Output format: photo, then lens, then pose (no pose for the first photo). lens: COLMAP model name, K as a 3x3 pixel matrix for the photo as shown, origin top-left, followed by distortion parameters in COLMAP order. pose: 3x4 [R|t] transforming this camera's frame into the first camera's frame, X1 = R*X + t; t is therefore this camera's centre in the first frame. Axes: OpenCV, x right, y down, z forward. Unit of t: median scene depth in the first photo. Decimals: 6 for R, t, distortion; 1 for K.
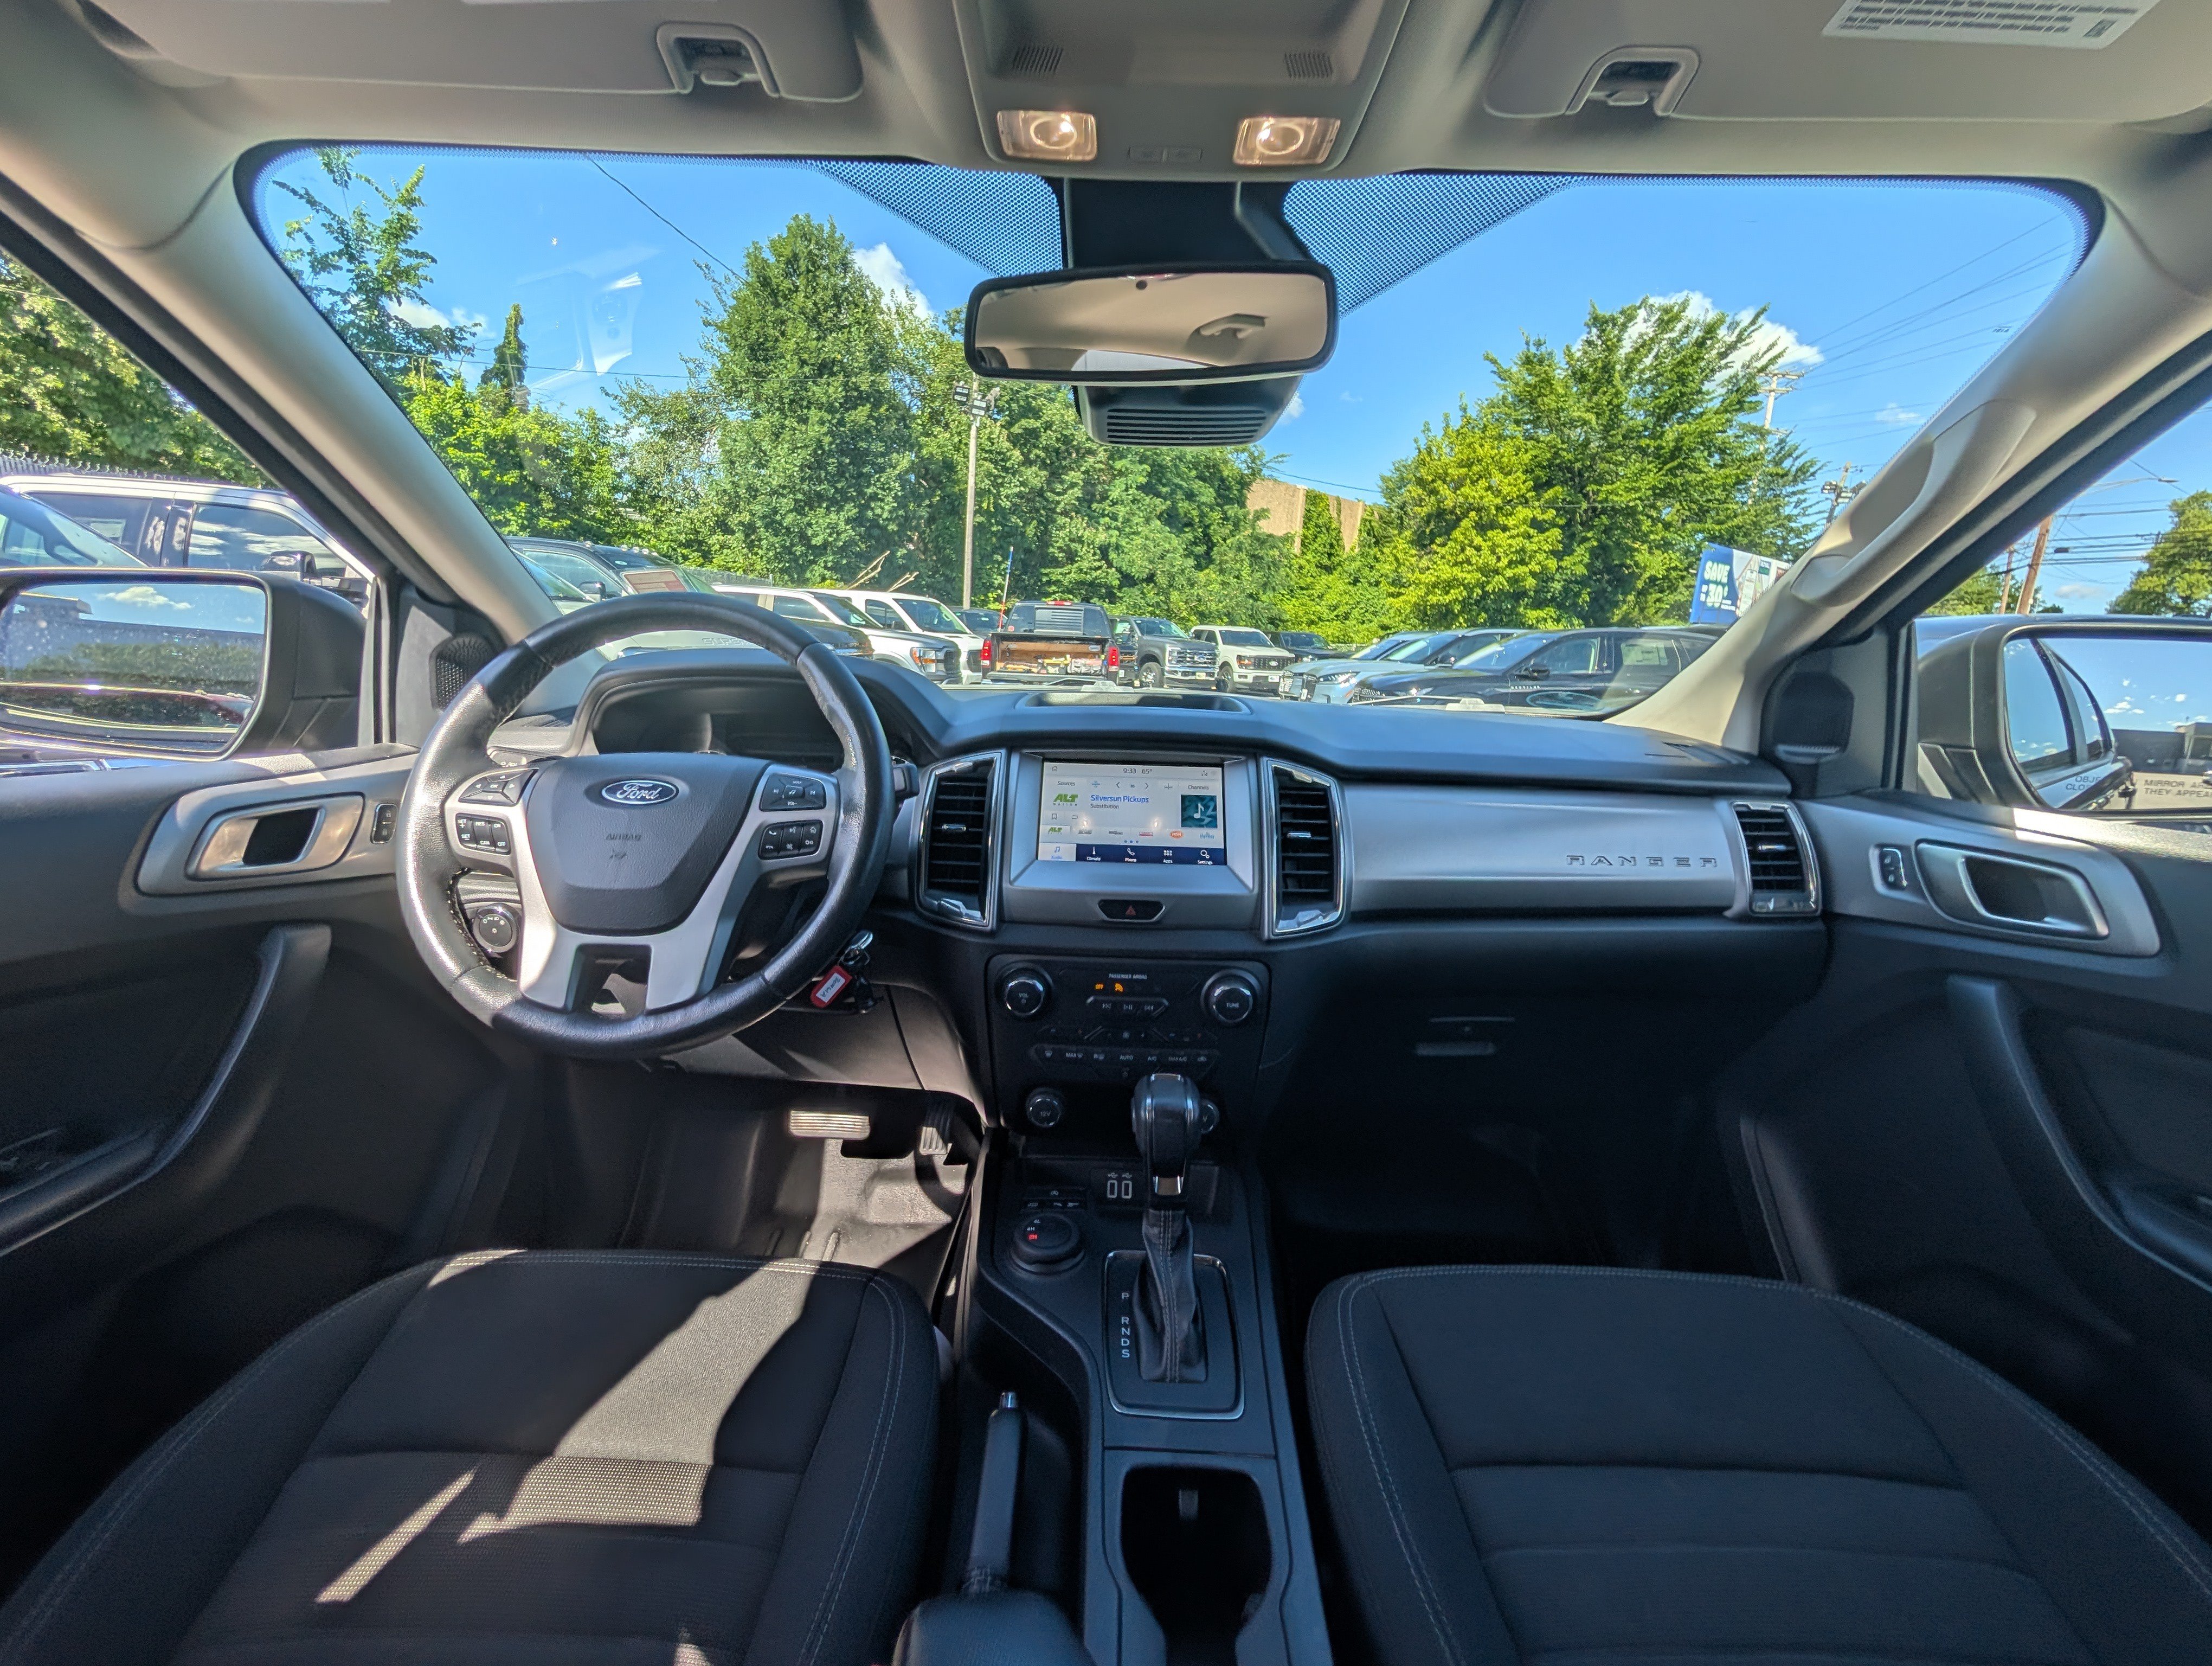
lens RADIAL K [[846.7, 0, 1100.8], [0, 846.7, 829.1], [0, 0, 1]] dist [0.004308, 0.000003]
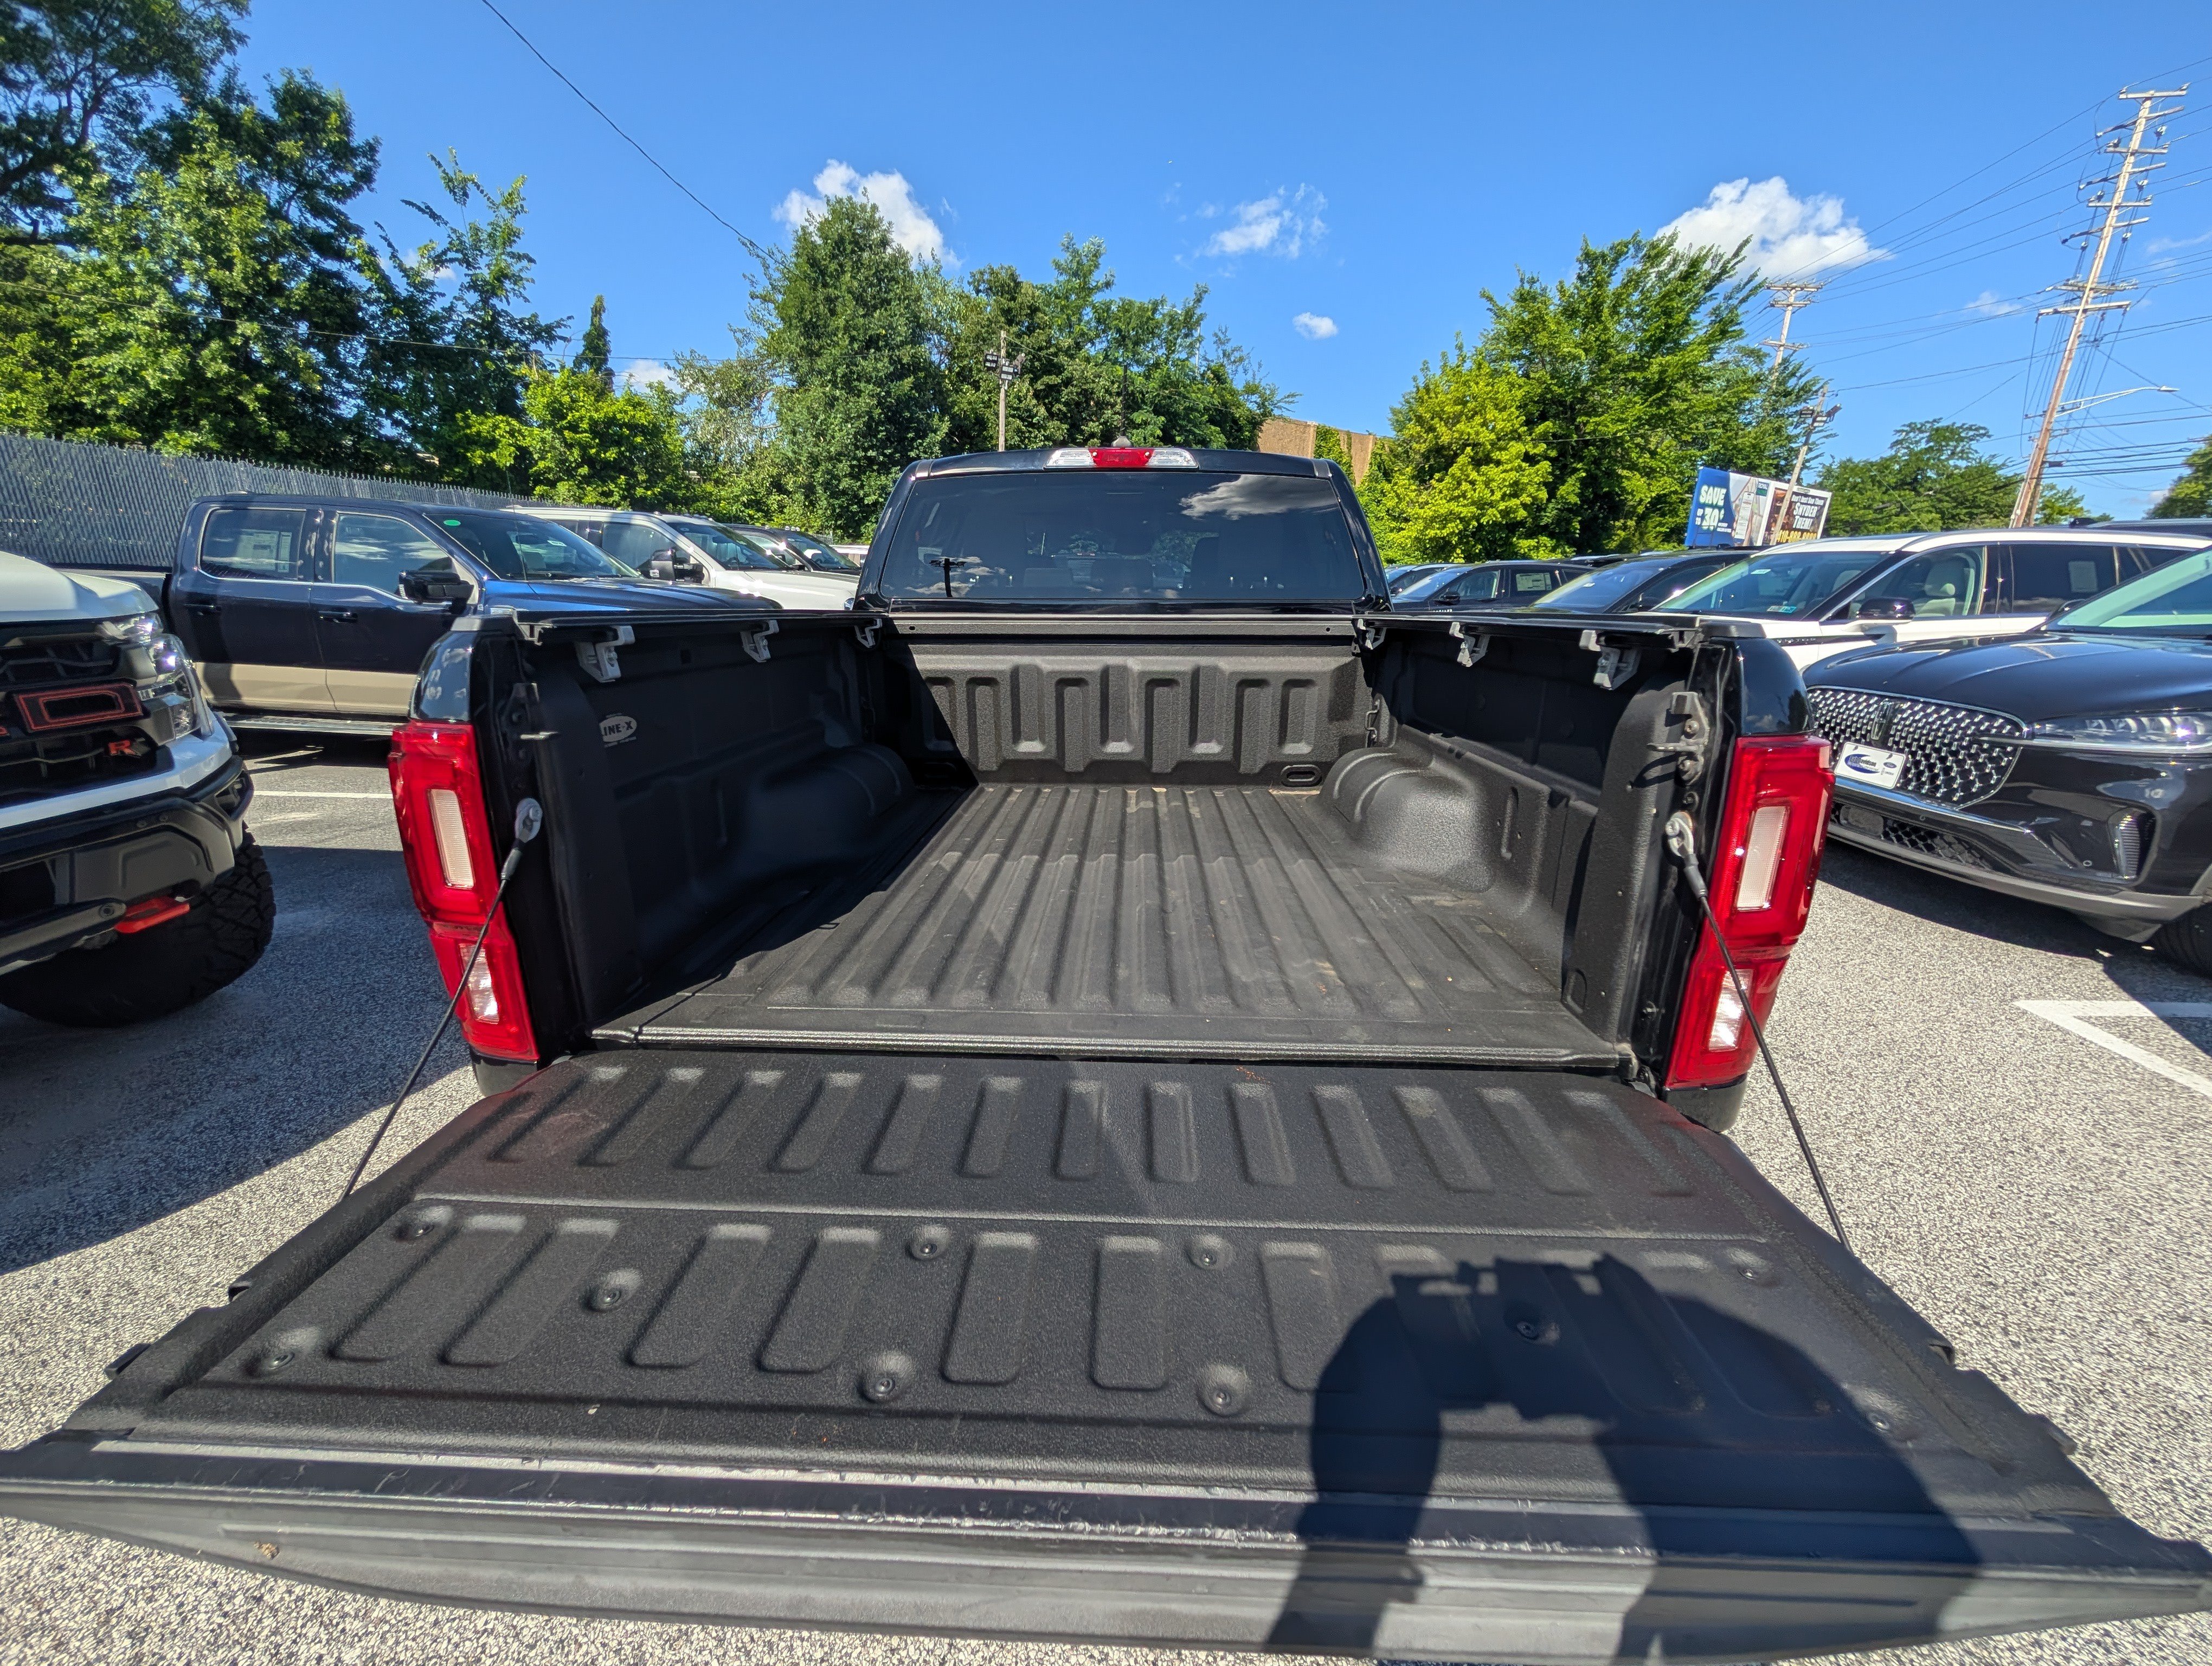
lens RADIAL K [[855.9, 0, 1102.6], [0, 855.9, 831.0], [0, 0, 1]] dist [0.006611, -0.001195]
pose [[0.999403, -0.022063, -0.026596, -0.002400], [0.023767, 0.997567, 0.065538, 0.026547], [0.025085, -0.066131, 0.997496, -0.127627]]
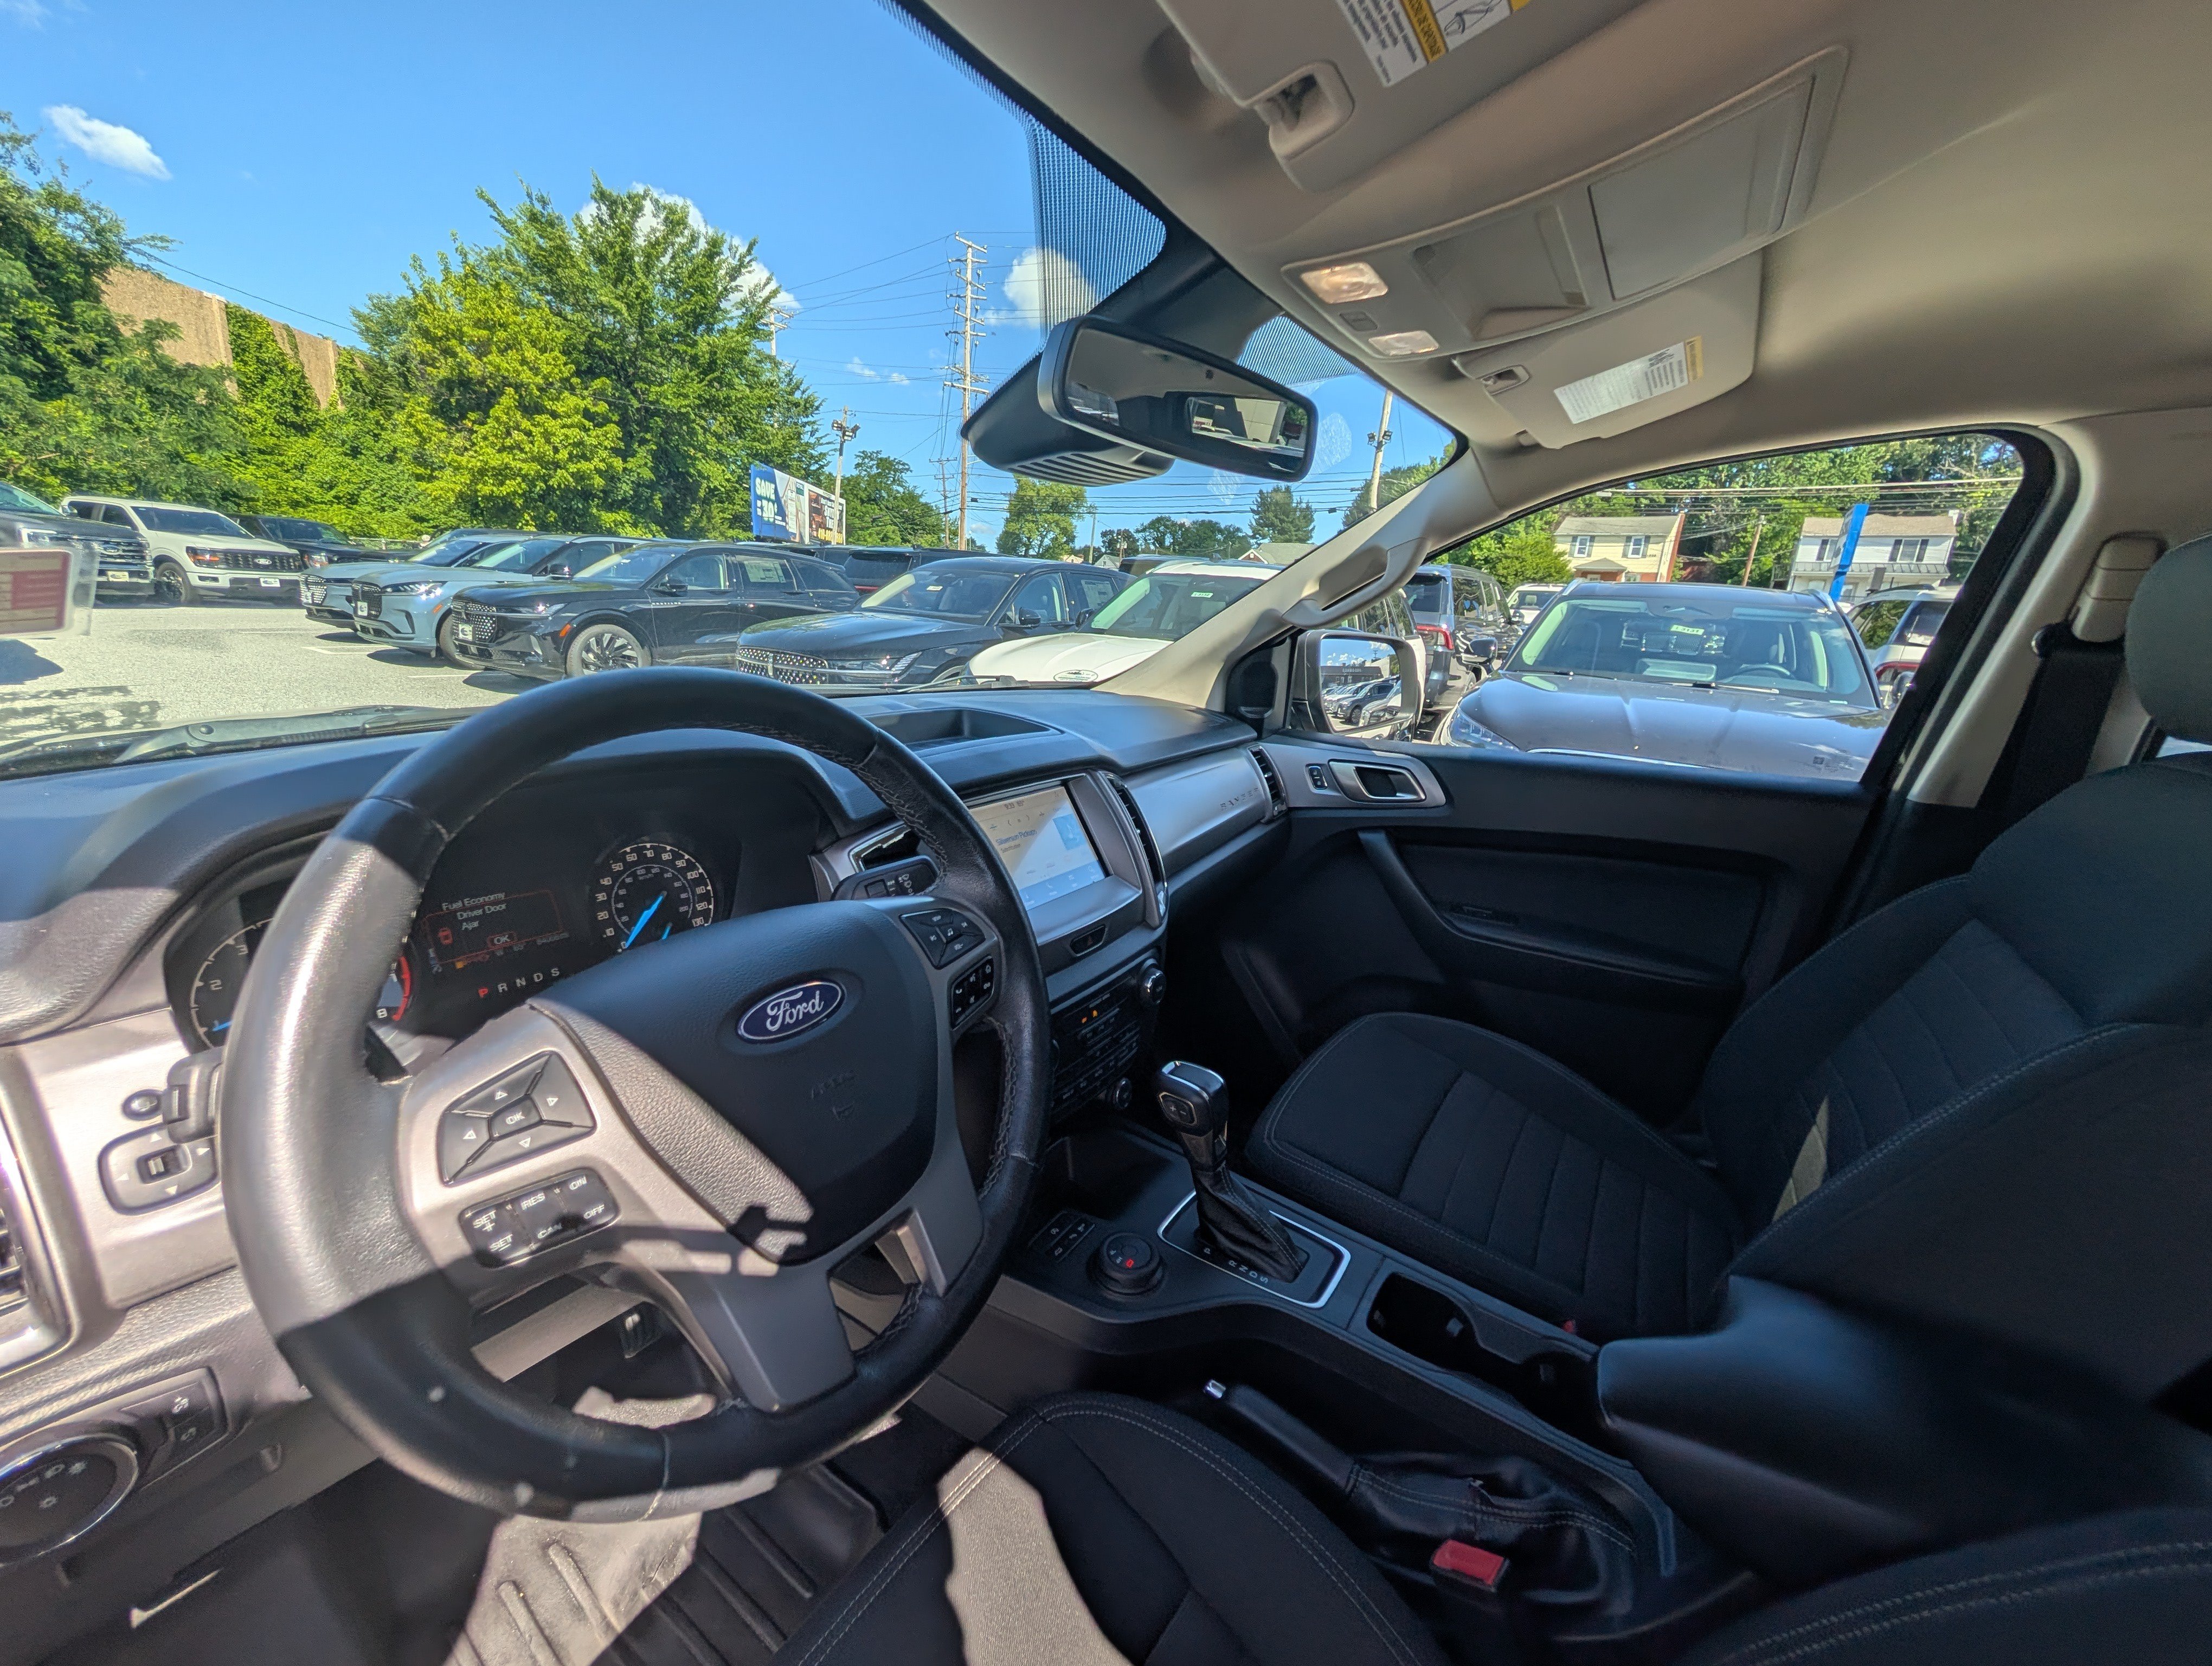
lens RADIAL K [[846.7, 0, 1100.1], [0, 846.7, 835.2], [0, 0, 1]] dist [0.004308, 0.000003]
pose [[0.561002, -0.222951, 0.797226, -0.017964], [0.131868, 0.974820, 0.179822, -0.005152], [-0.817244, 0.004248, 0.576276, 0.008927]]
